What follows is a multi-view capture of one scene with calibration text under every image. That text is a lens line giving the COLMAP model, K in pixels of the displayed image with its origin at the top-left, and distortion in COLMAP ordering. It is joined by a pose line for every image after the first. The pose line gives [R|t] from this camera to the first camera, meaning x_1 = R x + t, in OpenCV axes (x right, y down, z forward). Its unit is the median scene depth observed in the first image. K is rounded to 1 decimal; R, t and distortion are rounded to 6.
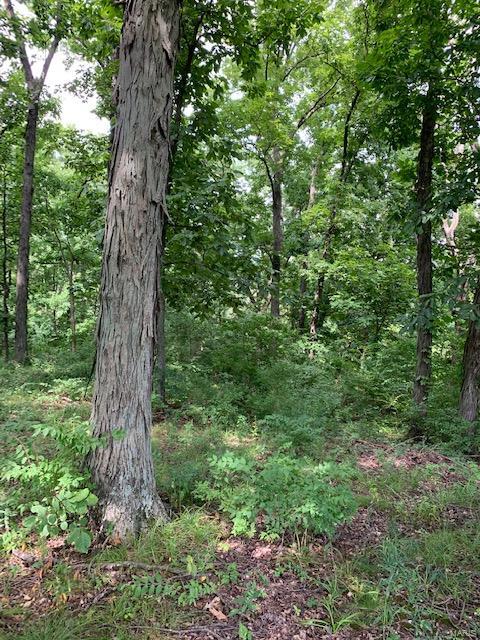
lens RADIAL K [[488.8, 0, 241.3], [0, 488.8, 319.0], [0, 0, 1]] dist [0.004634, -0.001433]
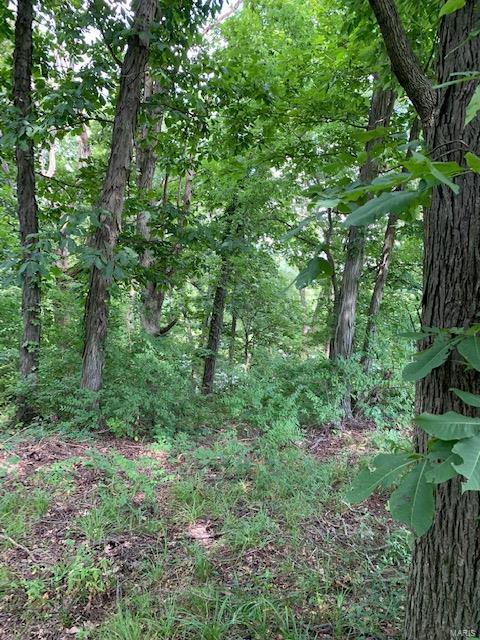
lens RADIAL K [[488.8, 0, 242.6], [0, 488.8, 318.4], [0, 0, 1]] dist [0.004634, -0.001433]
pose [[0.703508, -0.062940, 0.707895, 0.048113], [0.003852, 0.996394, 0.084764, 0.012242], [-0.710677, -0.056905, 0.701214, 0.189126]]
